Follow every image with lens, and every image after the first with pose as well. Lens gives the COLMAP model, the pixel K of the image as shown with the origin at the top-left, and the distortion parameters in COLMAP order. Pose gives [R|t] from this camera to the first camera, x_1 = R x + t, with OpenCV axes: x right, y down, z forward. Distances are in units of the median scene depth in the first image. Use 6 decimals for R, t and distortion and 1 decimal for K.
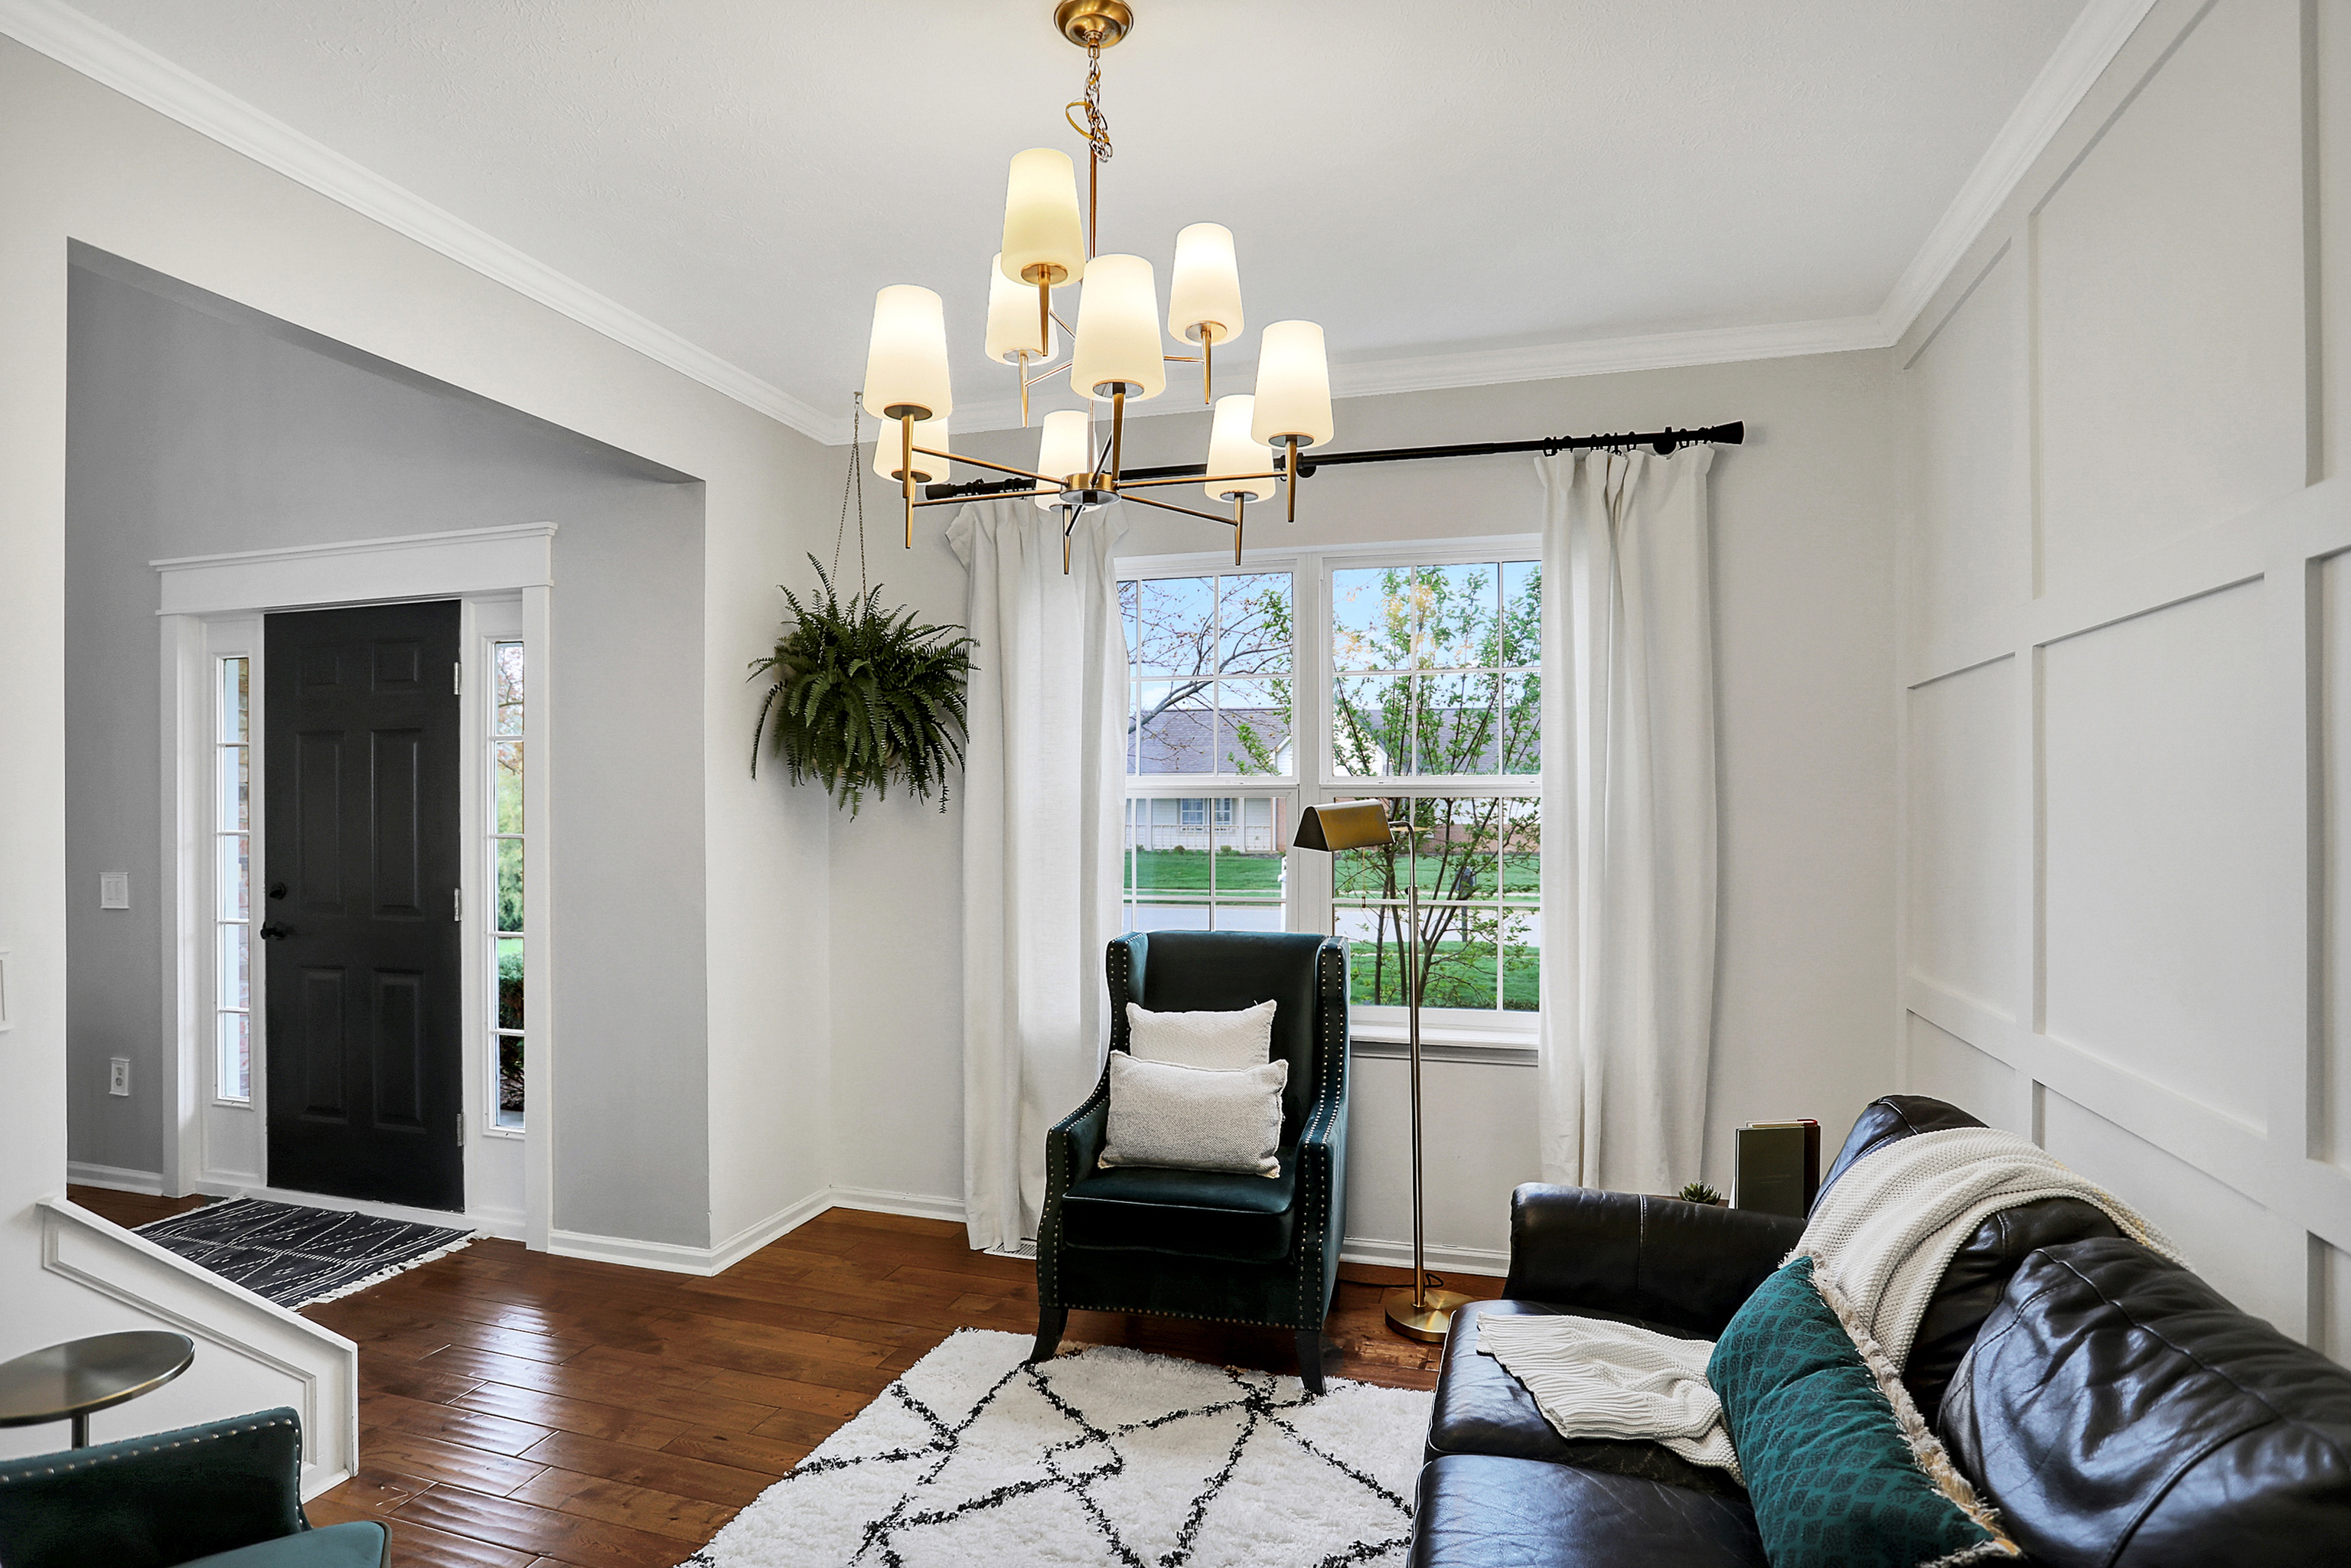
lens RADIAL K [[1235.0, 0, 1166.4], [0, 1235.0, 792.3], [0, 0, 1]] dist [-0.022952, 0.005470]
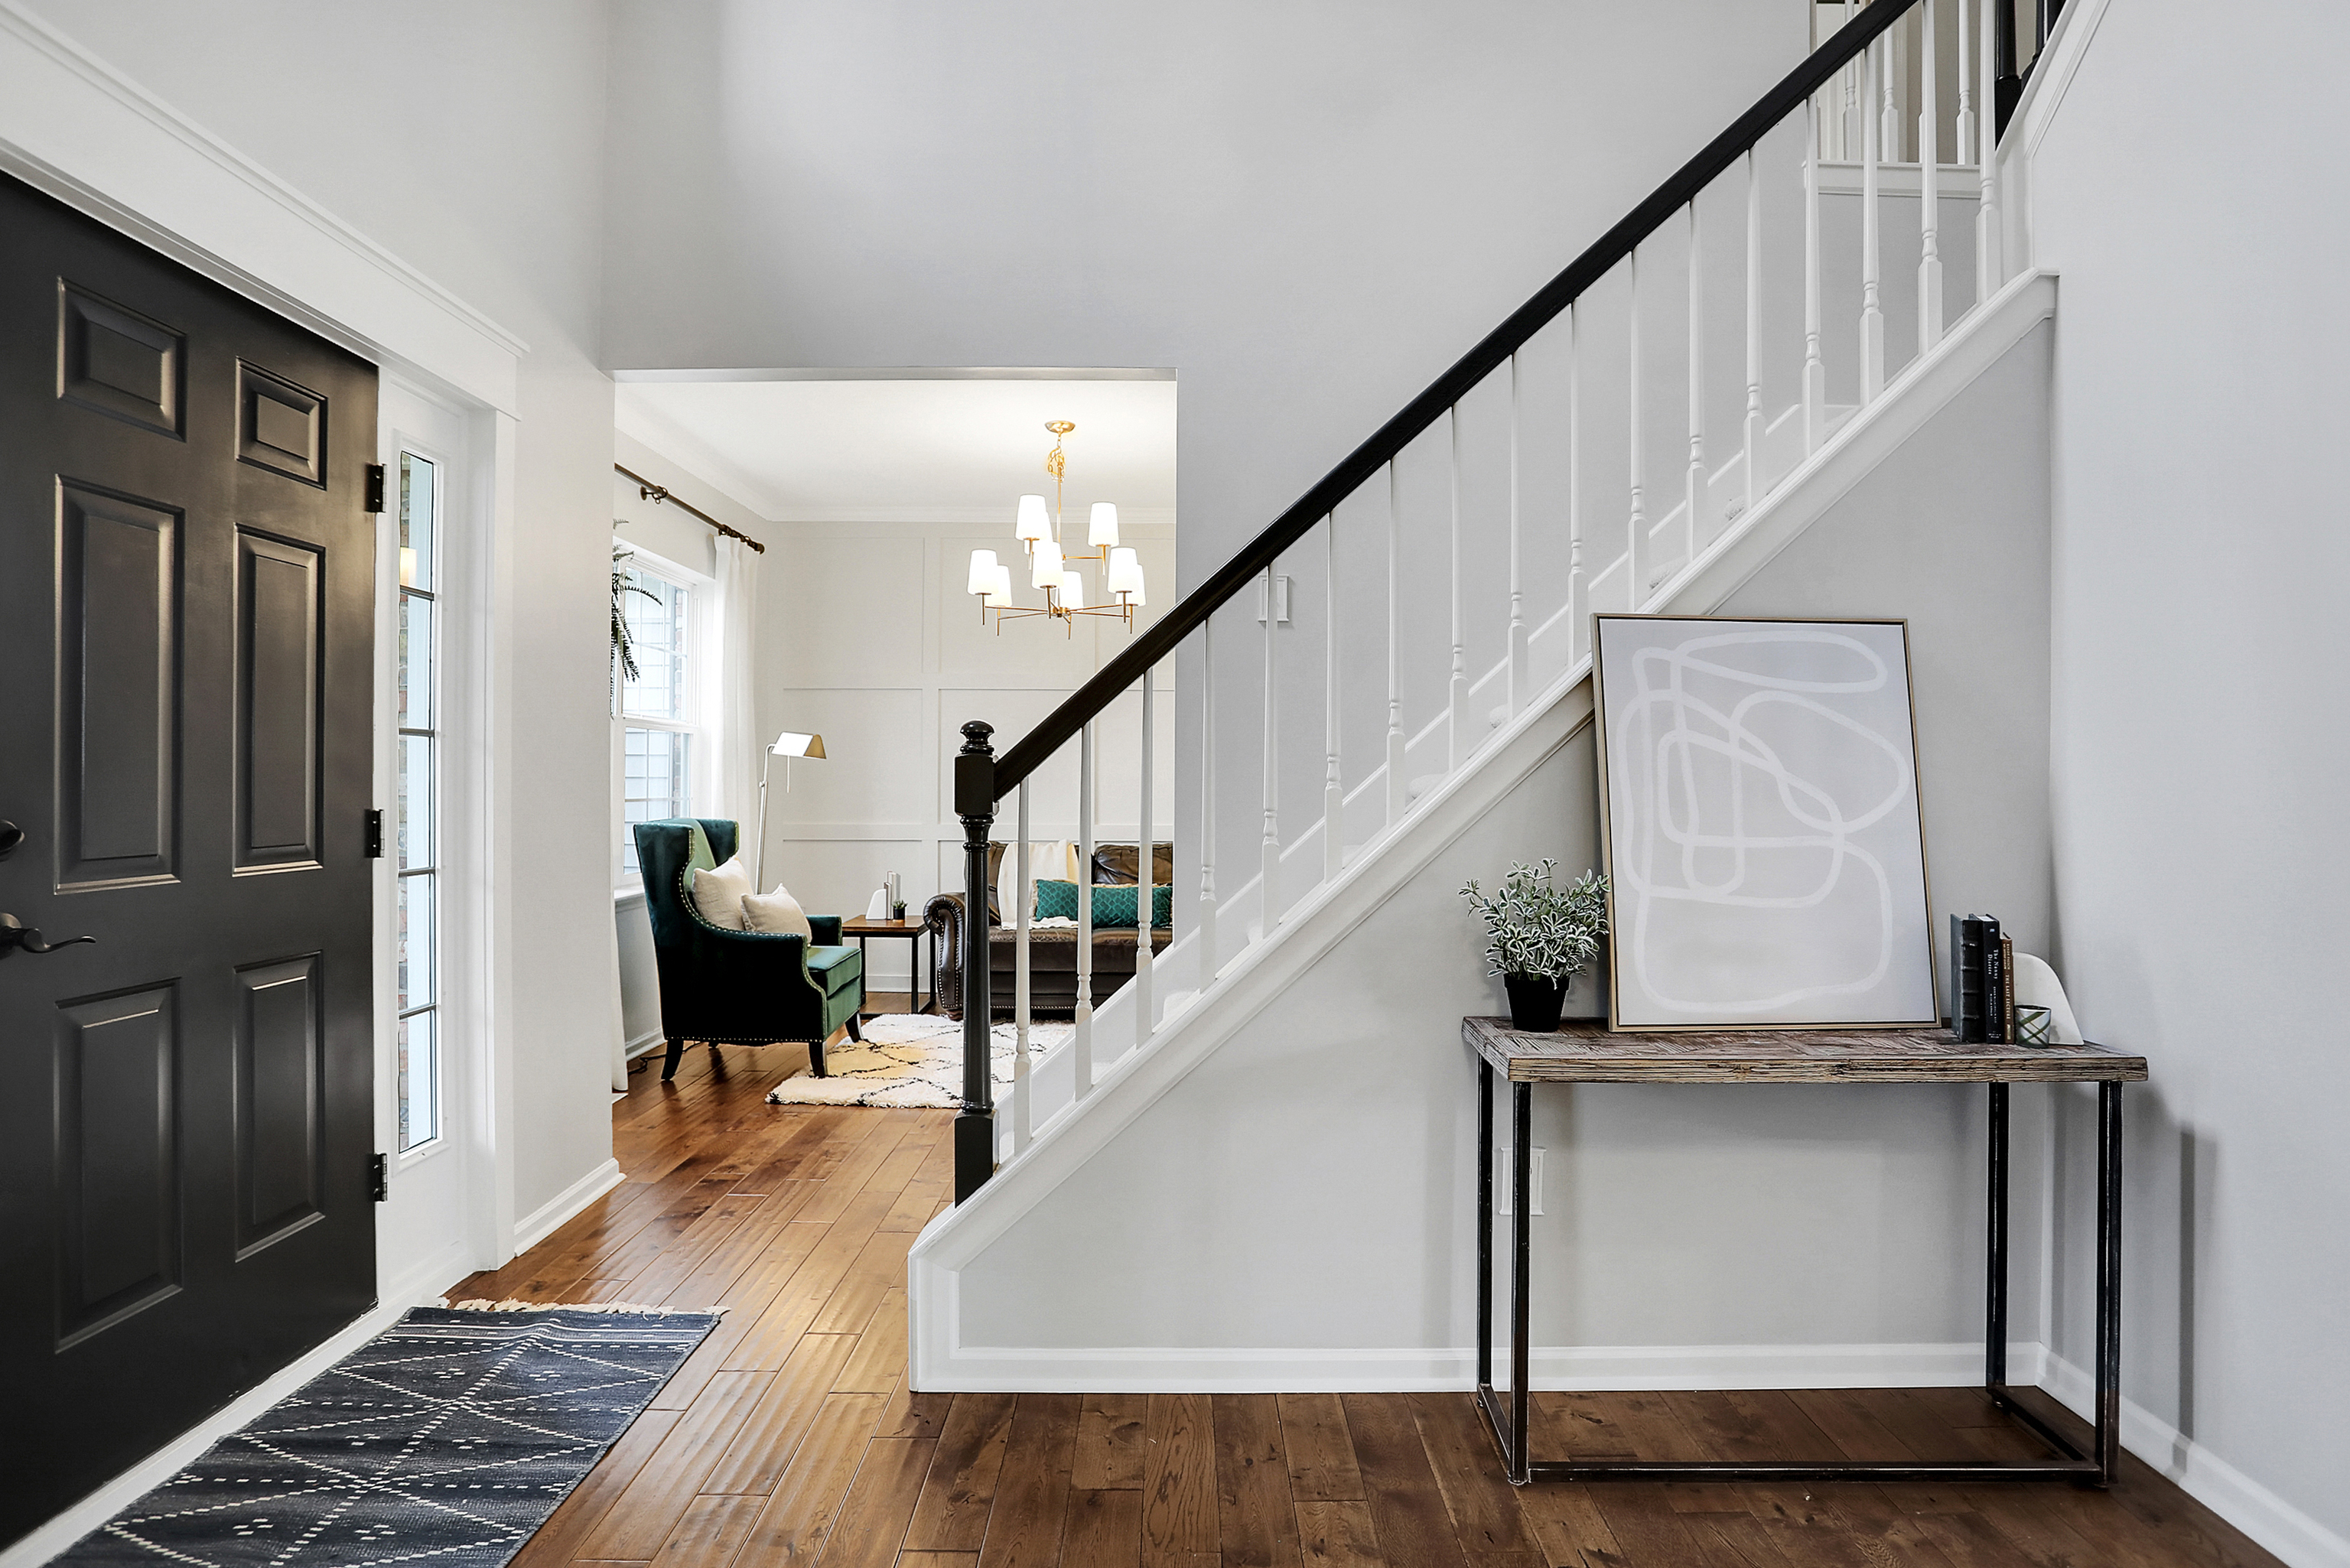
lens RADIAL K [[1234.4, 0, 1158.6], [0, 1234.4, 775.5], [0, 0, 1]] dist [-0.022952, 0.005470]
pose [[-0.285397, 0.004722, 0.958398, -1.274070], [0.000452, 0.999988, -0.004793, 0.064423], [-0.958409, -0.000934, -0.285396, 0.765412]]
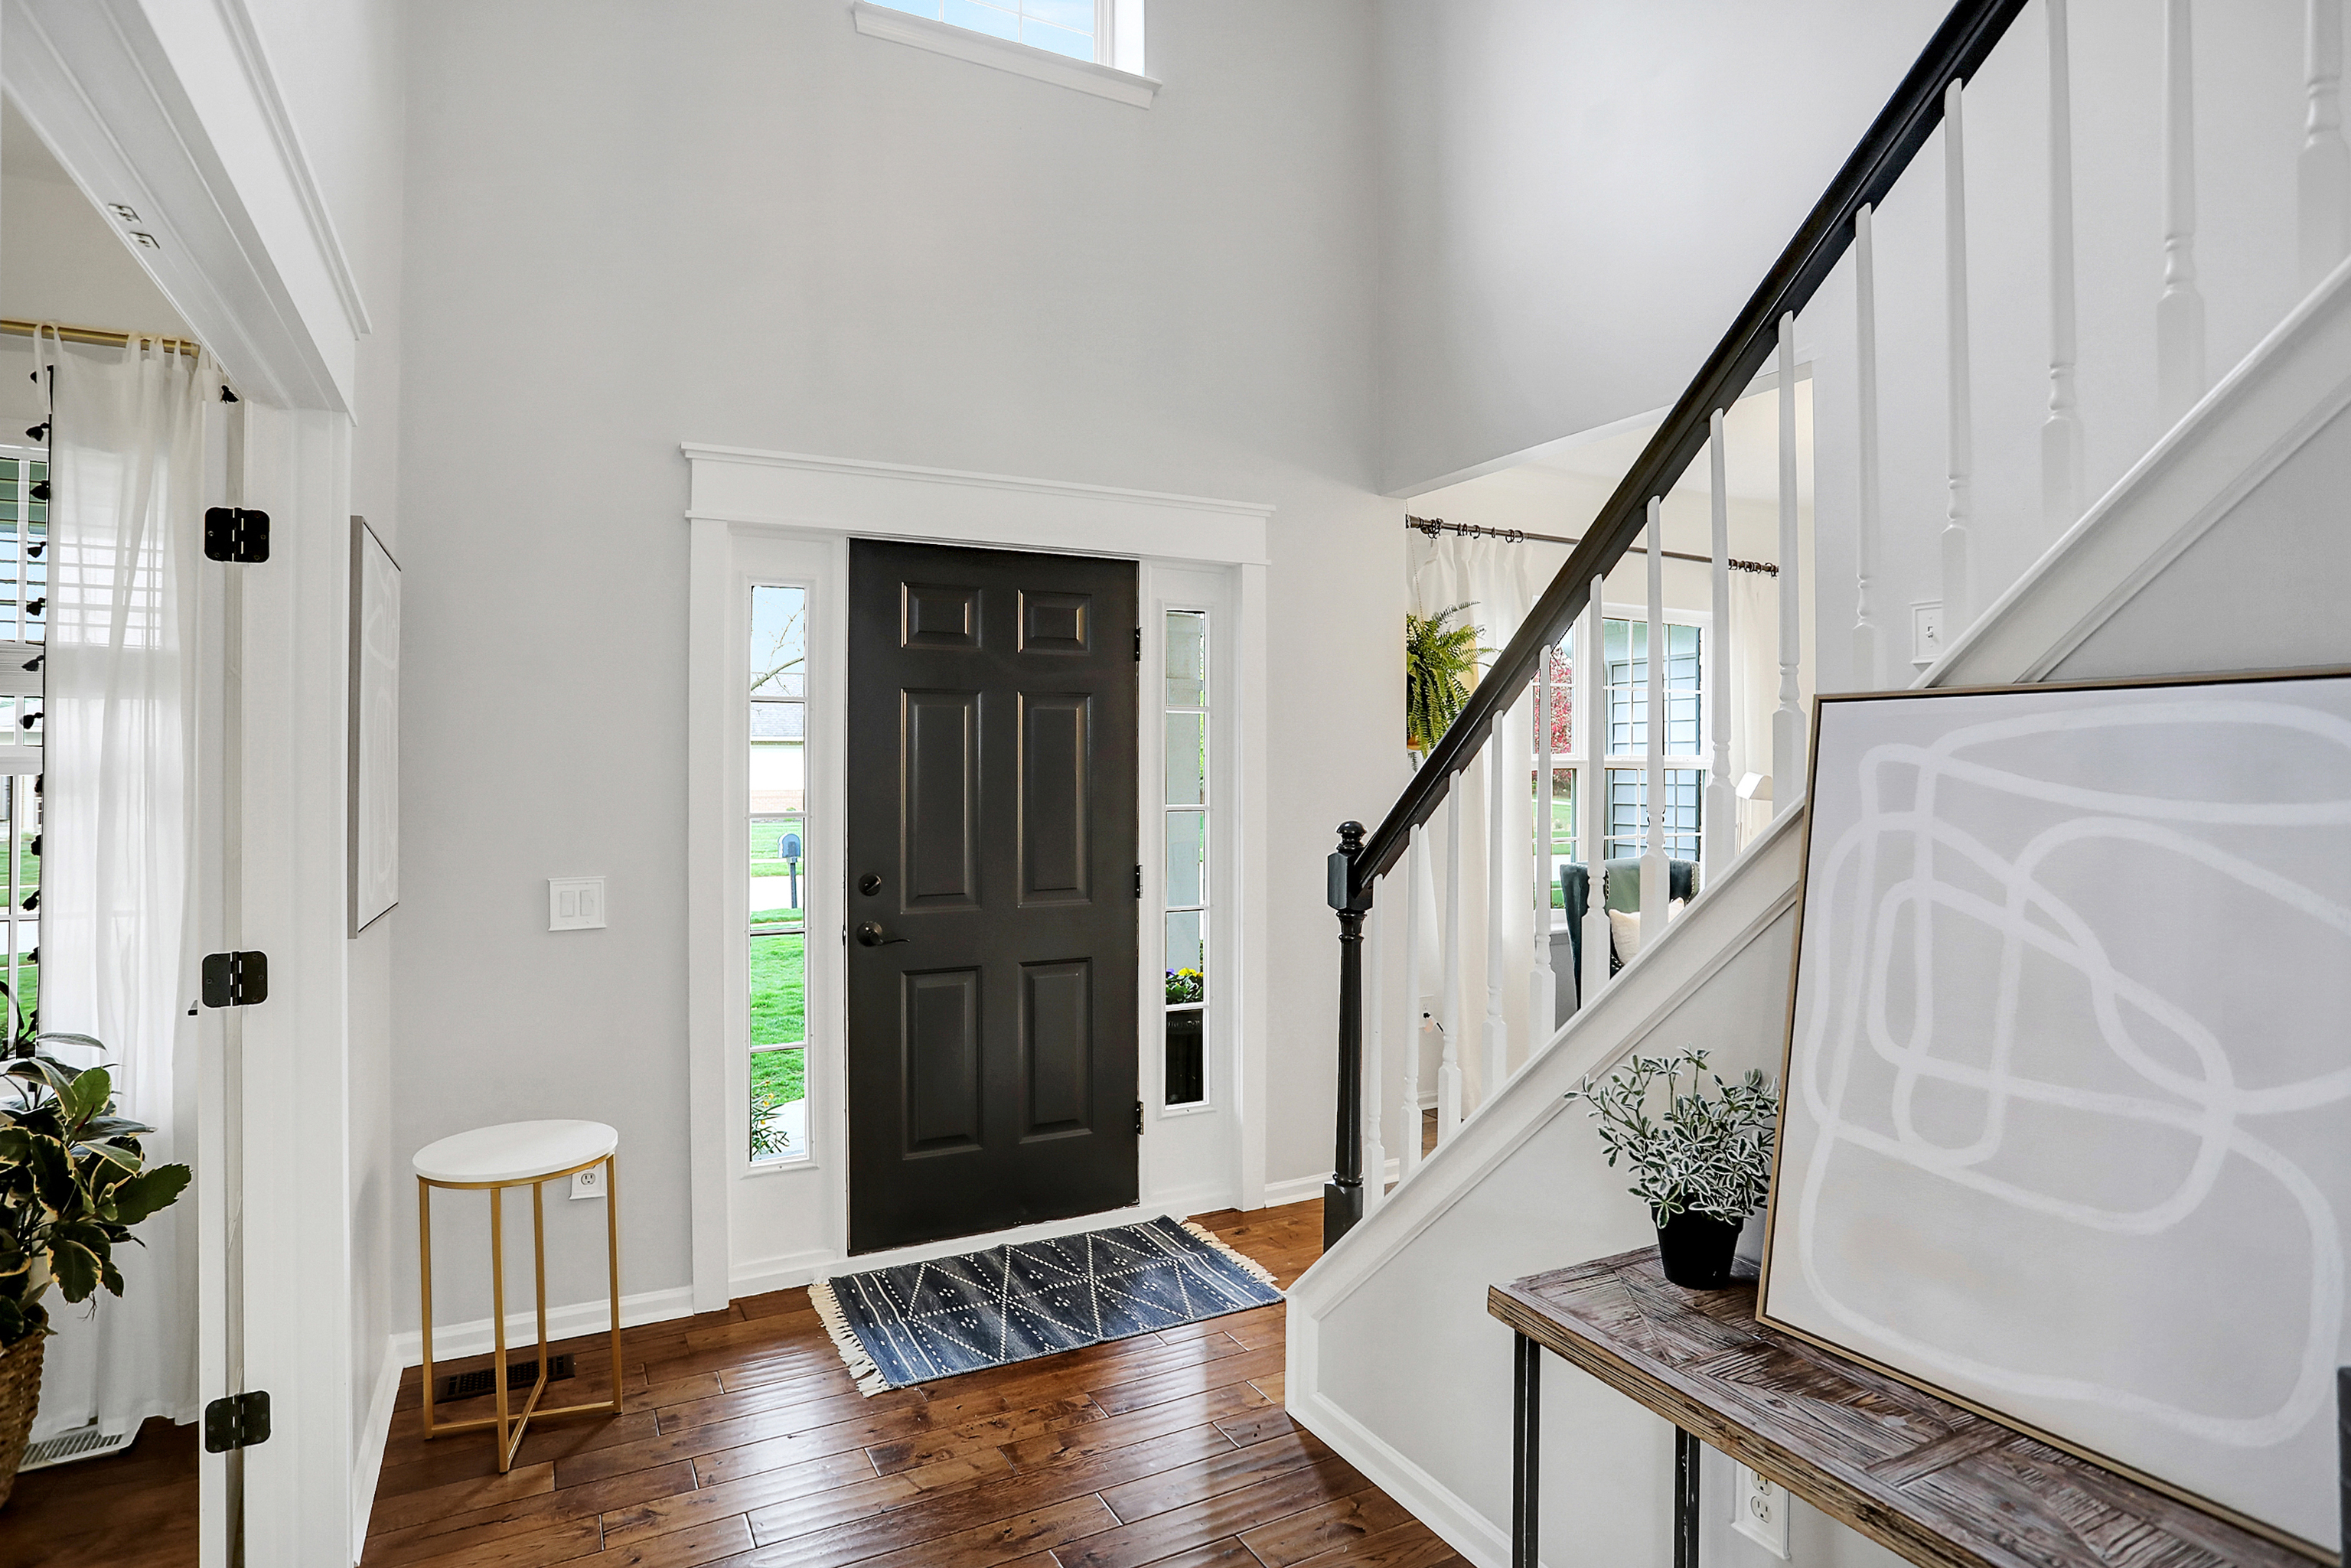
lens RADIAL K [[1235.0, 0, 1163.9], [0, 1235.0, 776.9], [0, 0, 1]] dist [-0.022952, 0.005470]
pose [[0.712976, 0.000229, 0.701188, -1.195436], [0.003386, 0.999987, -0.003770, 0.014152], [-0.701180, 0.005062, 0.712966, 0.293086]]
